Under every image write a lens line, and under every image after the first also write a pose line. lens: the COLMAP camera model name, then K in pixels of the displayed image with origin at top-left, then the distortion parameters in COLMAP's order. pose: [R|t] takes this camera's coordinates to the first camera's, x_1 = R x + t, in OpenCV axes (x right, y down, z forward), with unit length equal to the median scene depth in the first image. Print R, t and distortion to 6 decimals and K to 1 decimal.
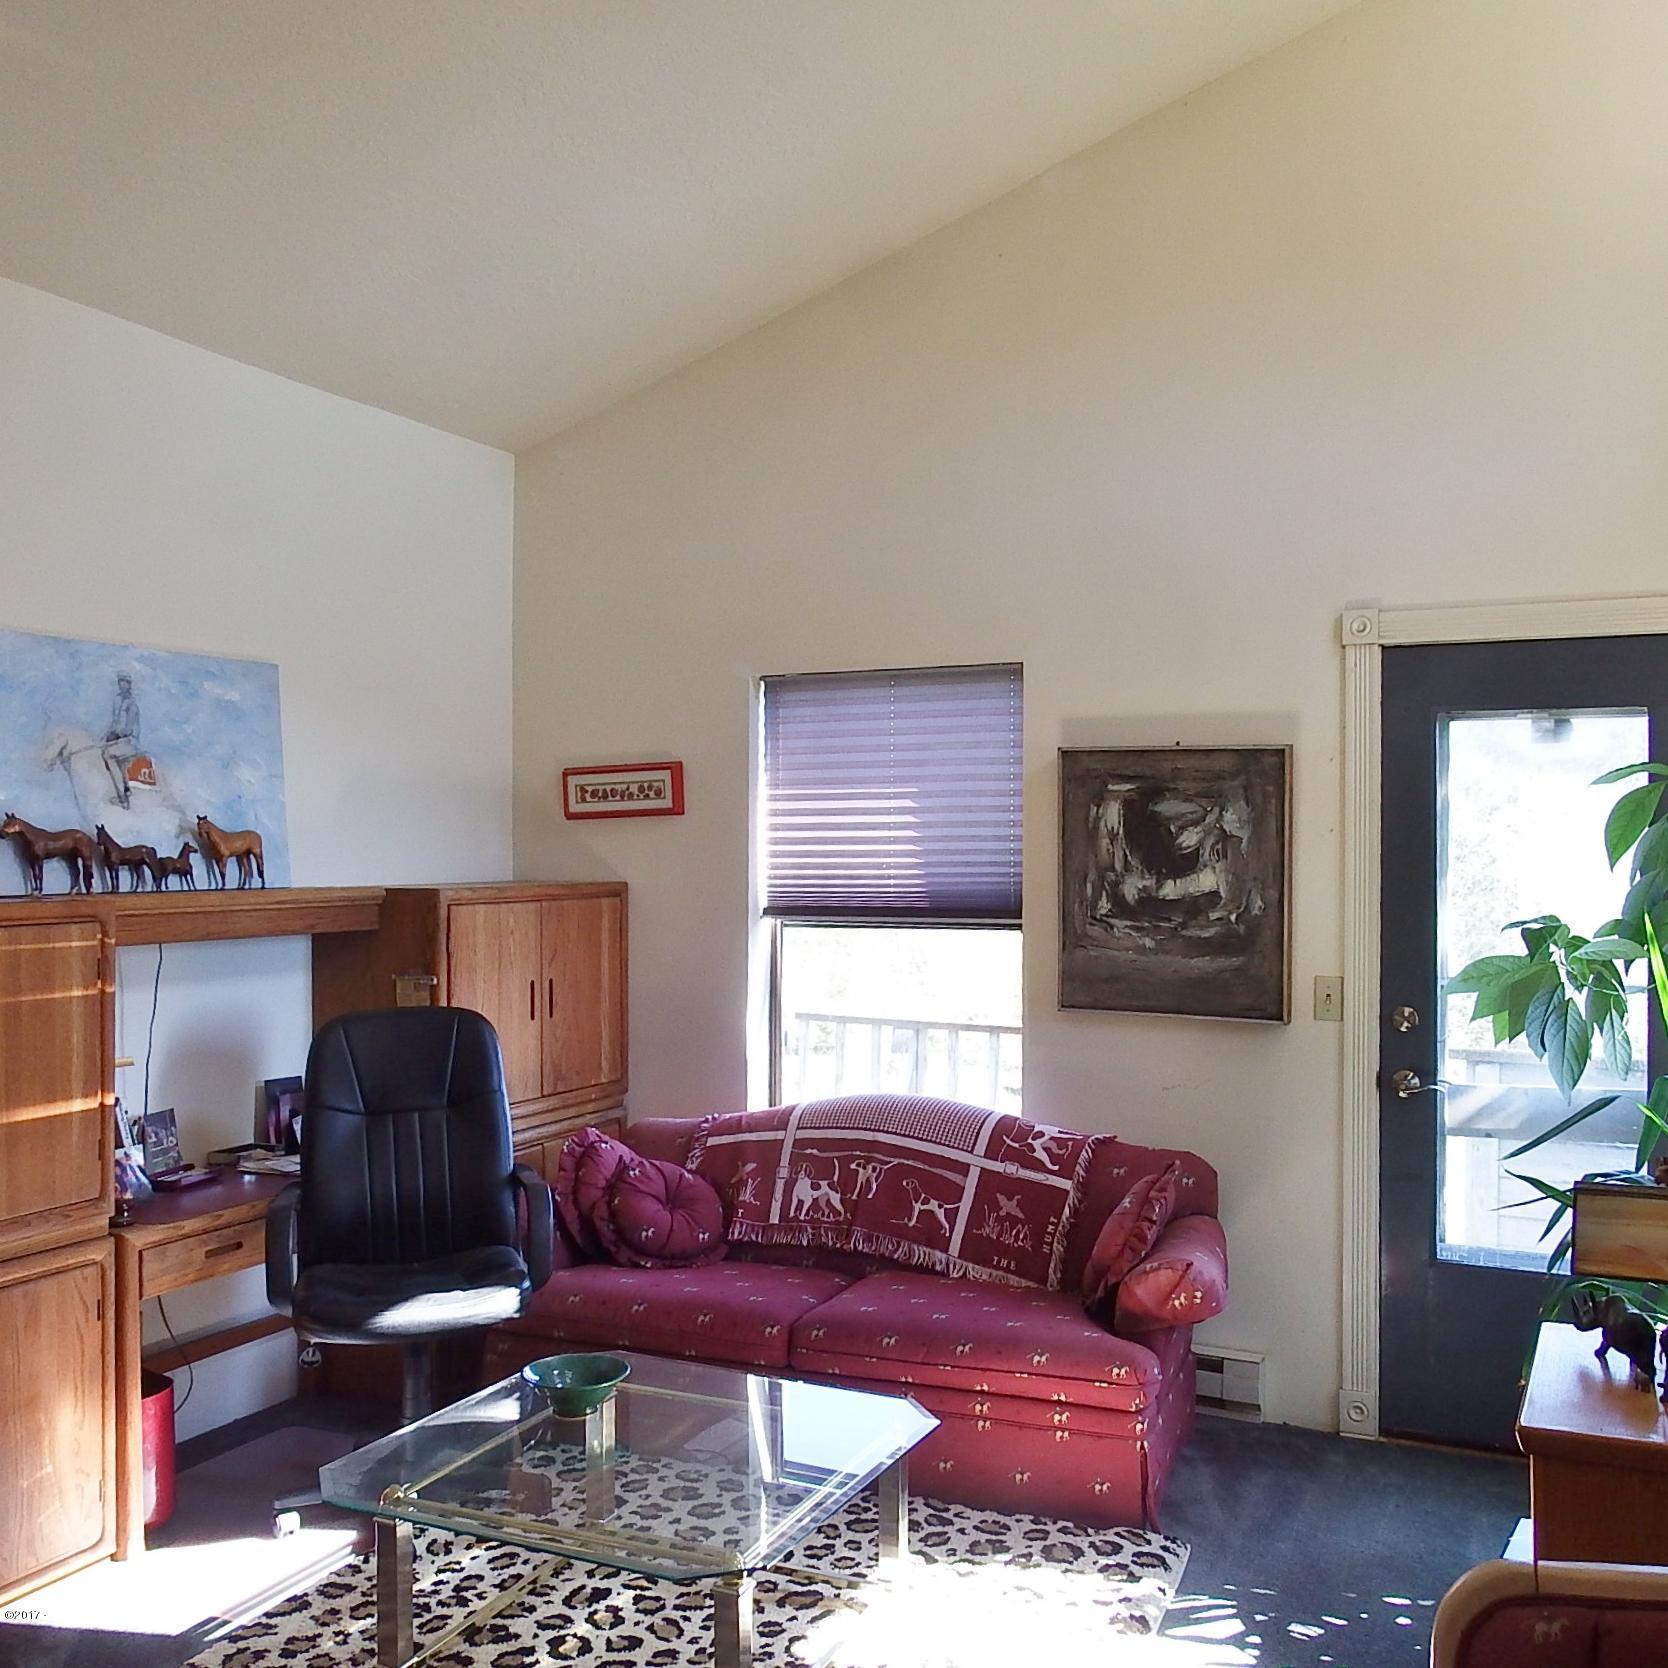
lens RADIAL K [[1541.0, 0, 834.0], [0, 1541.0, 834.0], [0, 0, 1]] dist [-0.010471, -0.053672]
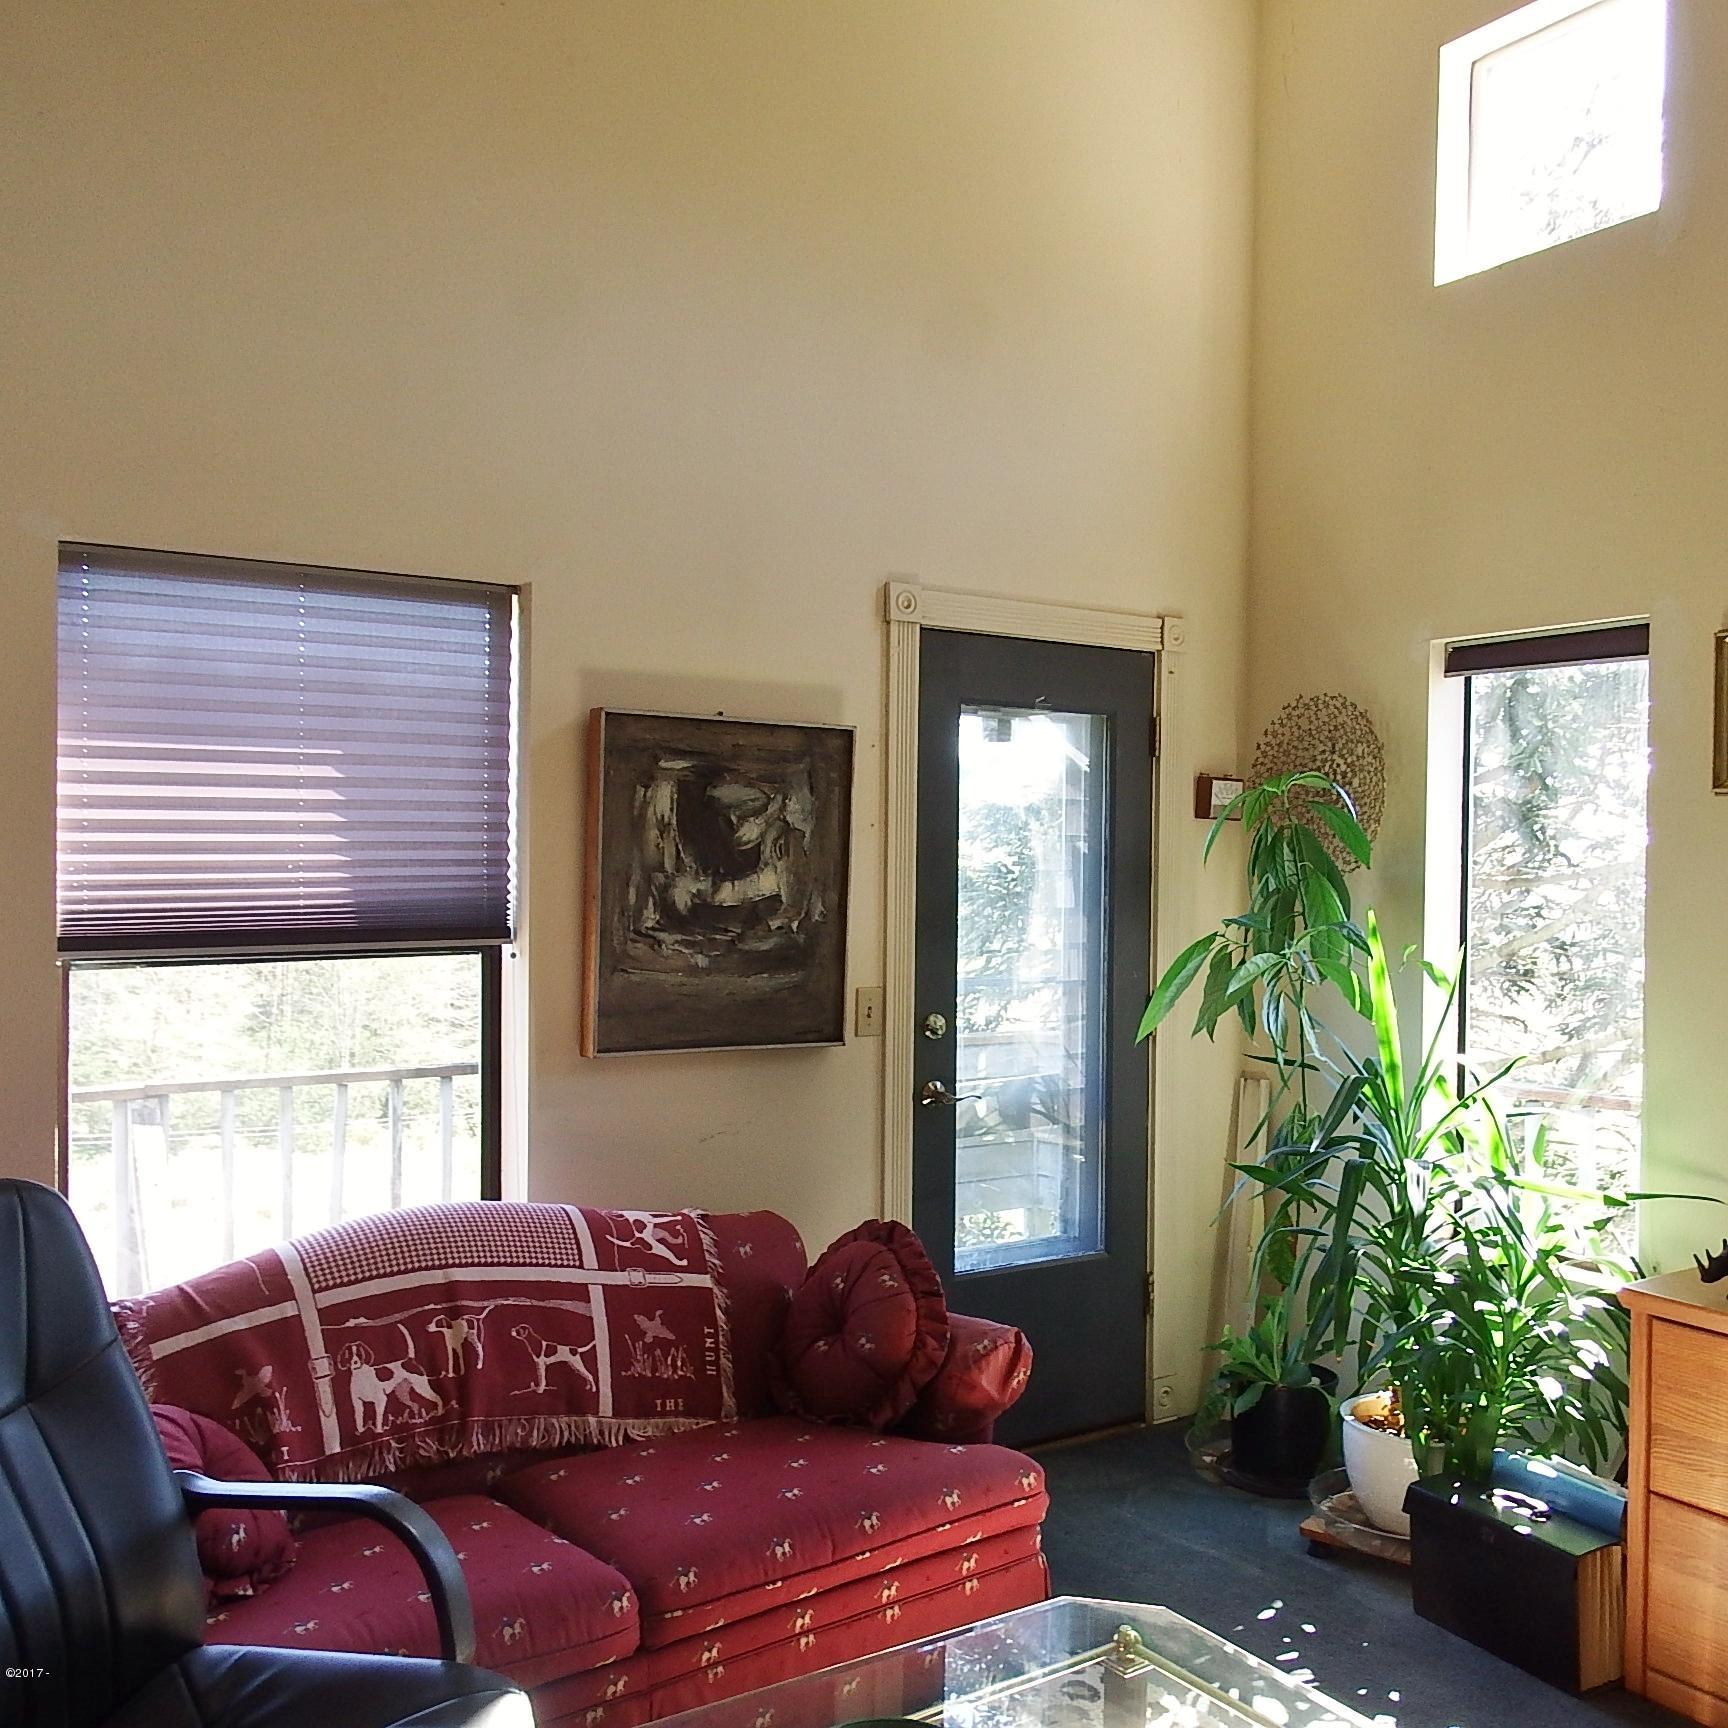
lens RADIAL K [[1596.4, 0, 864.0], [0, 1596.4, 864.0], [0, 0, 1]] dist [-0.010471, -0.053672]
pose [[0.542036, -0.003290, 0.840349, -0.453478], [-0.015720, 0.999778, 0.014054, 0.007437], [-0.840208, -0.020828, 0.541864, 0.487199]]
